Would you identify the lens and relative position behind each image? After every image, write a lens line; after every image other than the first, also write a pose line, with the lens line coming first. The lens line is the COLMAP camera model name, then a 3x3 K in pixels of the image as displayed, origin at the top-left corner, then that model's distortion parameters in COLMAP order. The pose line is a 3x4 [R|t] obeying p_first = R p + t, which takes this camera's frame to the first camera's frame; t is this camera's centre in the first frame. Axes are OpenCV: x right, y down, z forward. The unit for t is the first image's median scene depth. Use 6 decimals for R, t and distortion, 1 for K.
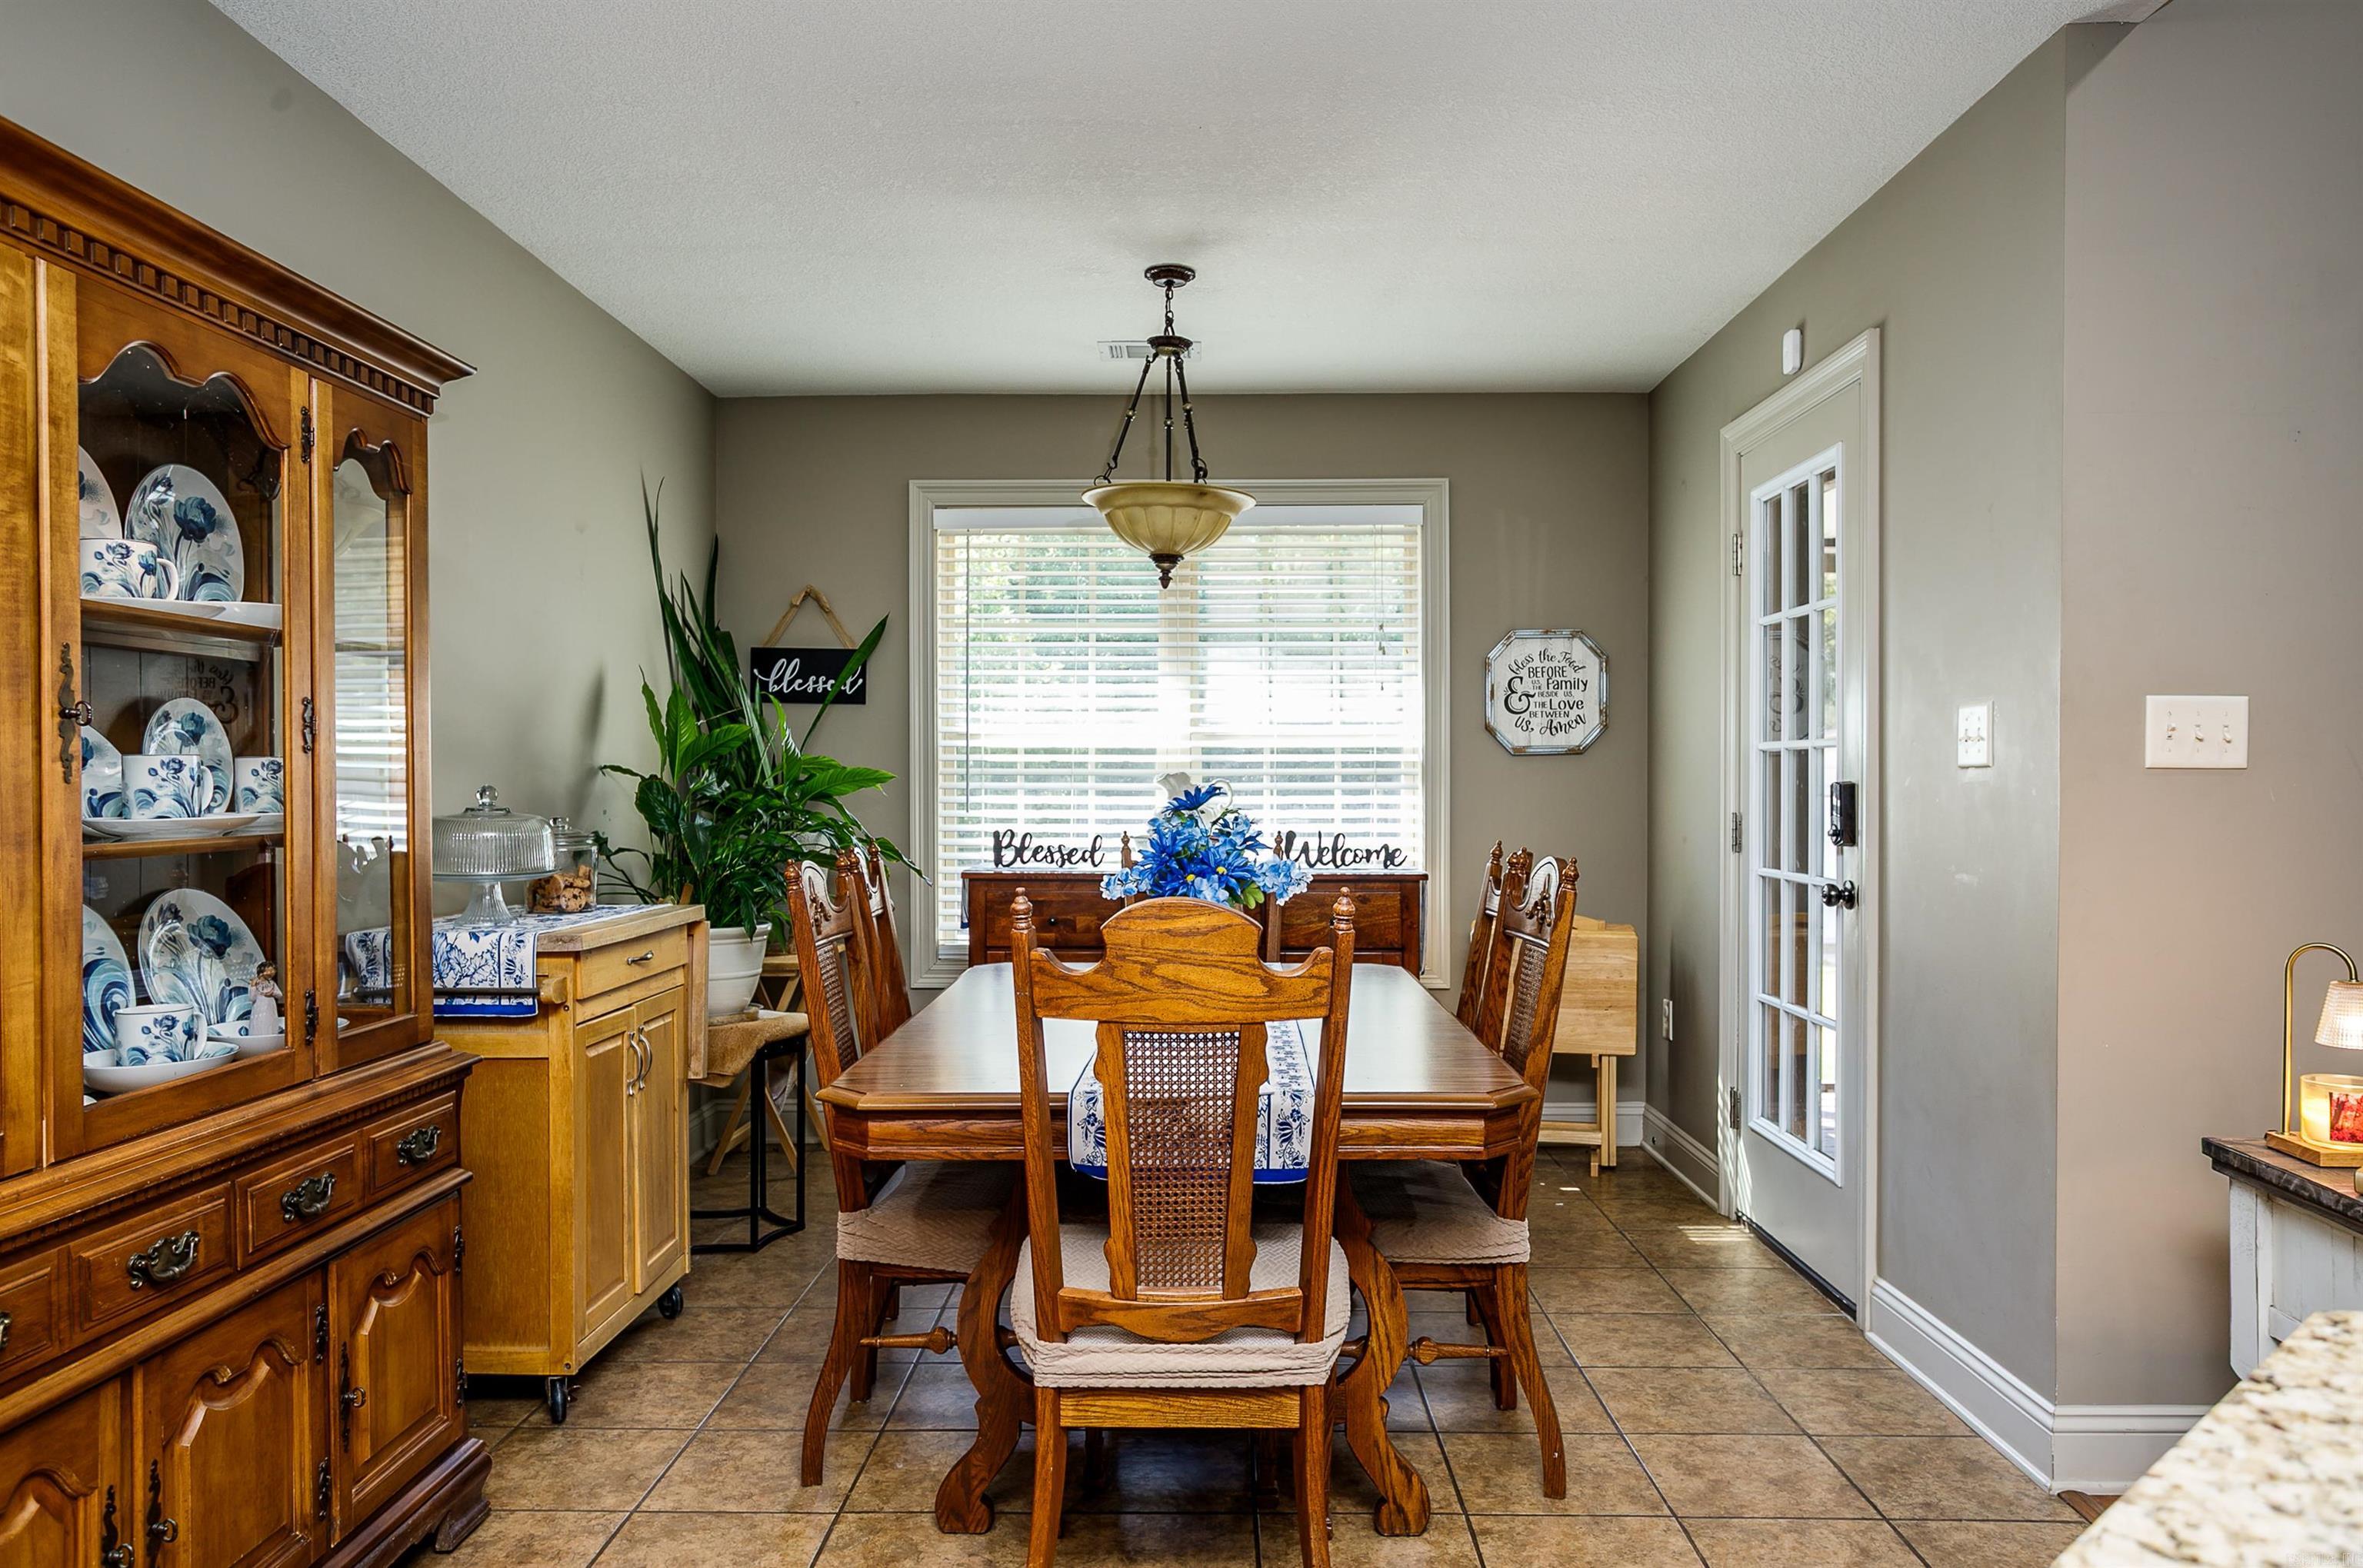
lens RADIAL K [[1580.5, 0, 1200.9], [0, 1580.5, 793.5], [0, 0, 1]] dist [-0.004466, 0.006471]
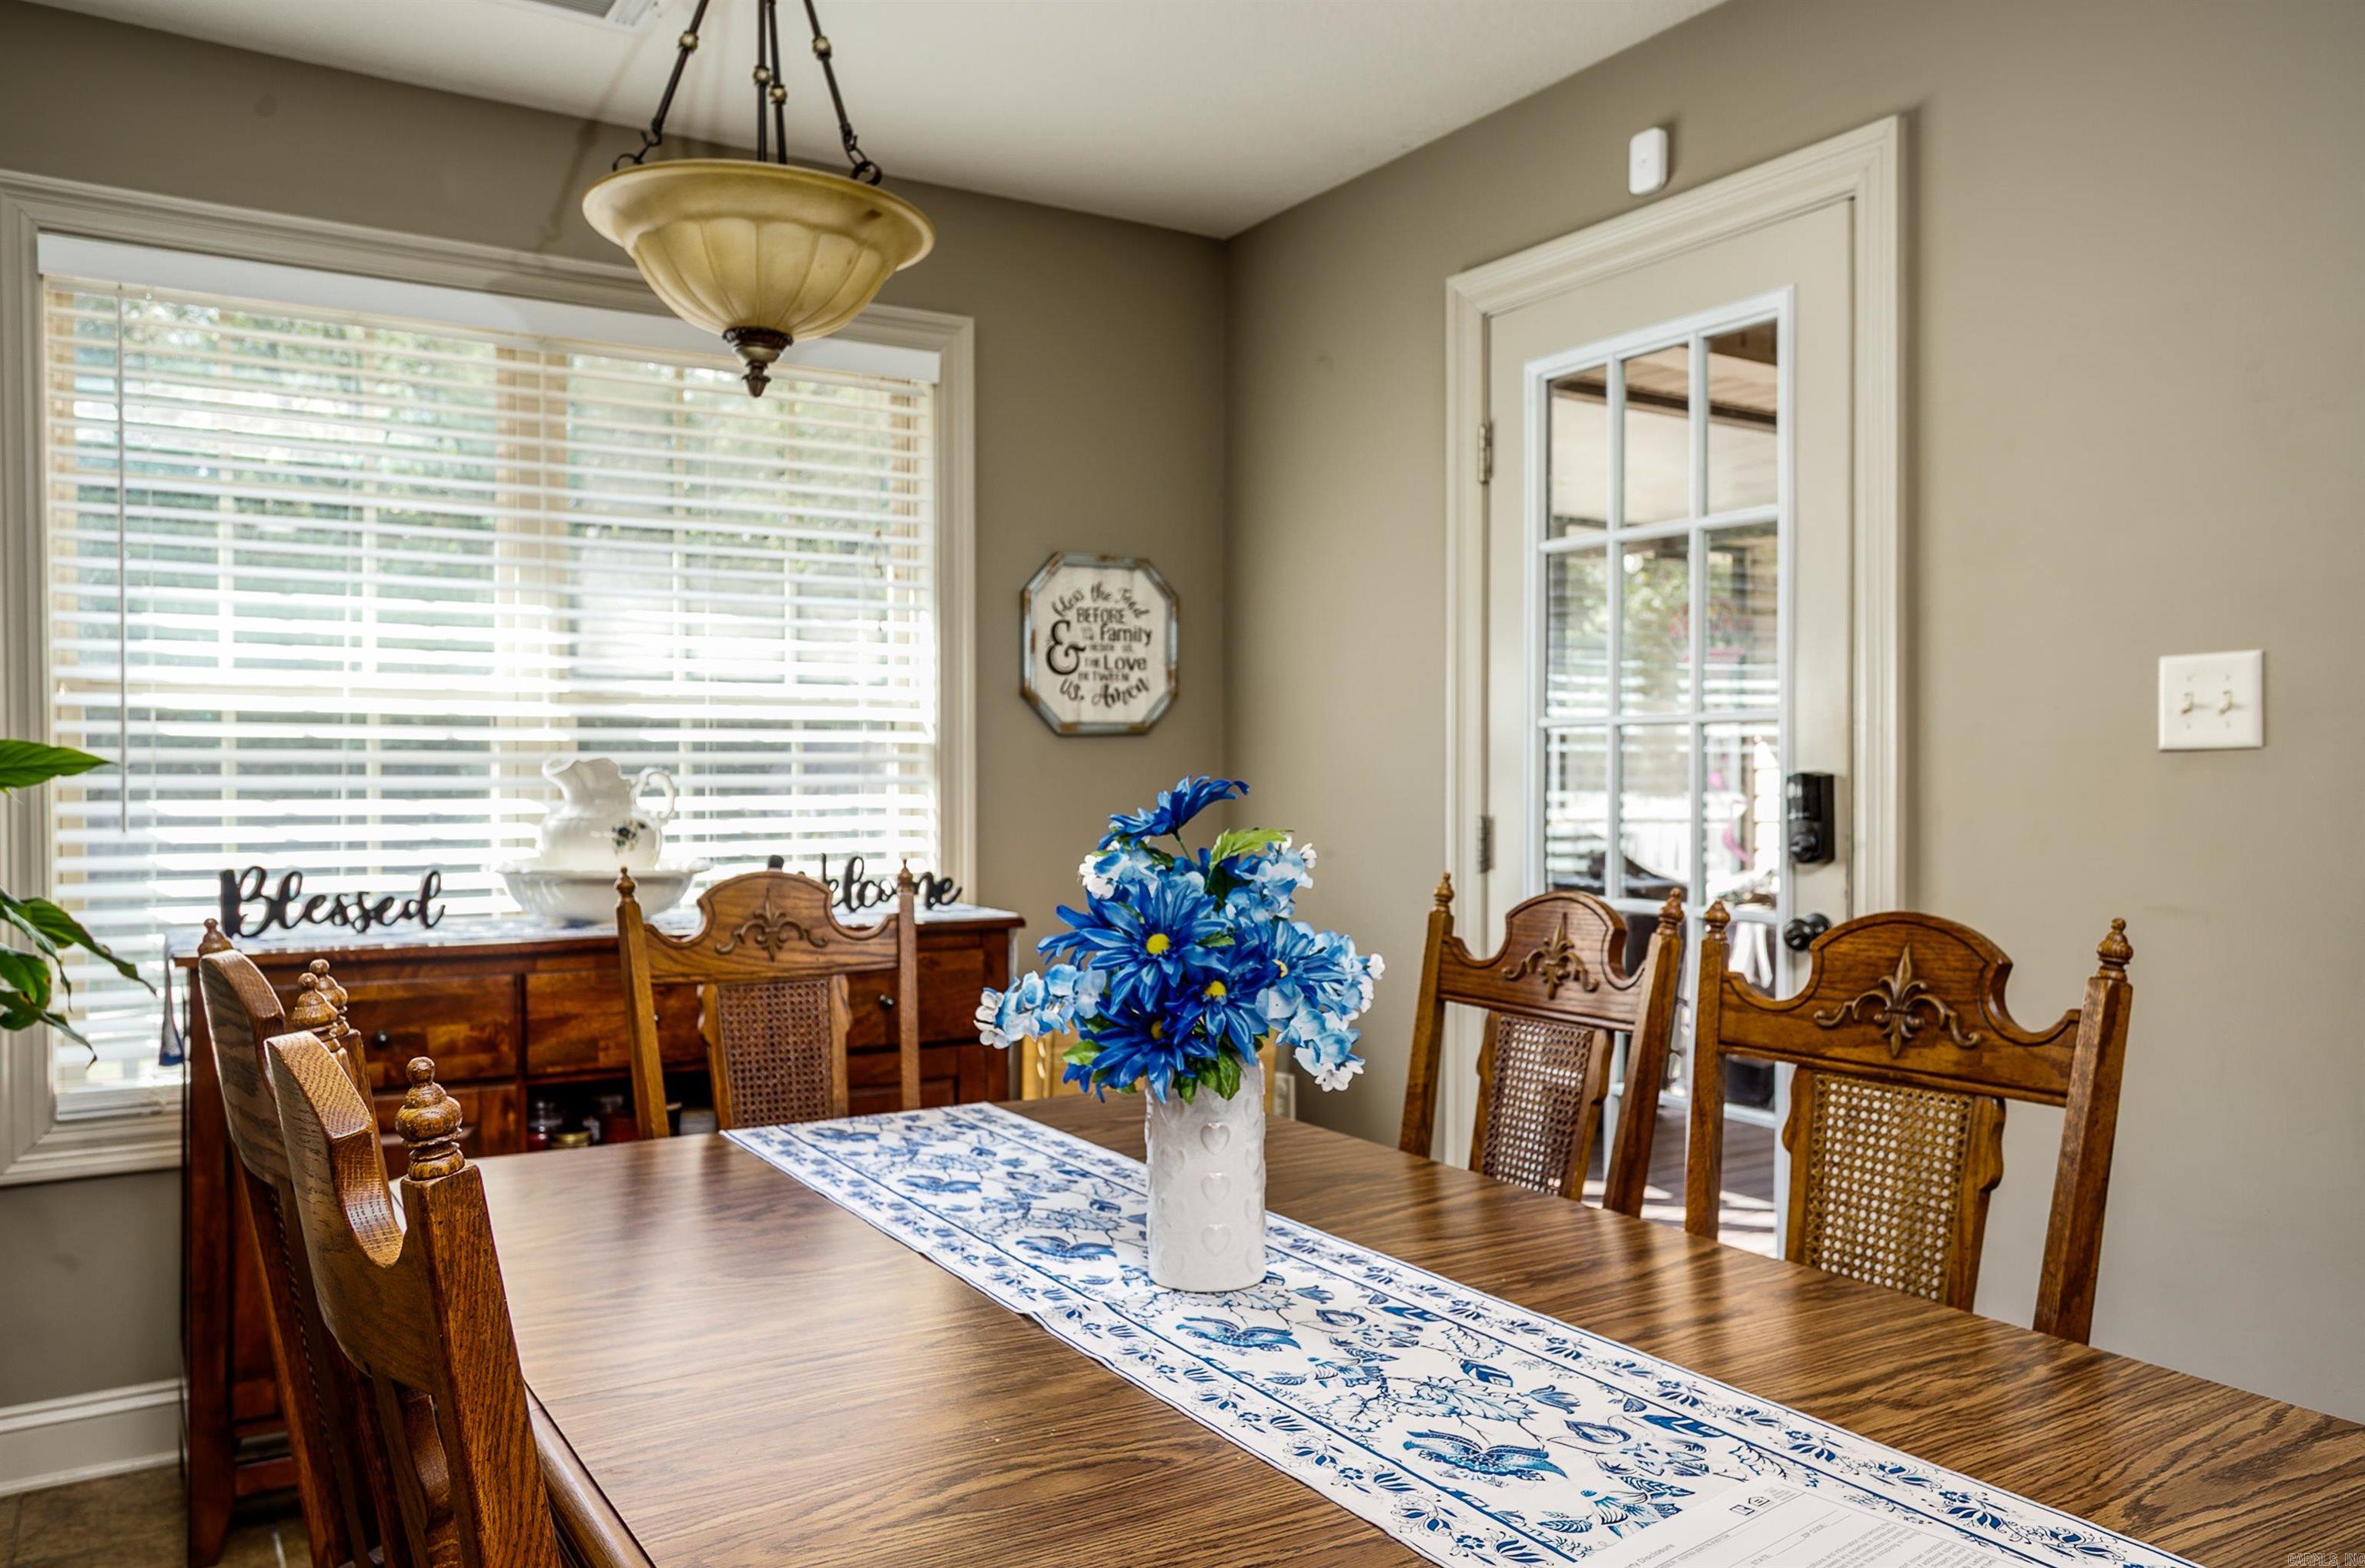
lens RADIAL K [[1729.5, 0, 1195.9], [0, 1729.5, 801.7], [0, 0, 1]] dist [-0.004506, 0.004306]
pose [[0.835300, -0.009444, 0.549713, -0.166516], [0.009255, 0.999952, 0.003115, 0.003112], [-0.549716, 0.002486, 0.835348, 0.339965]]
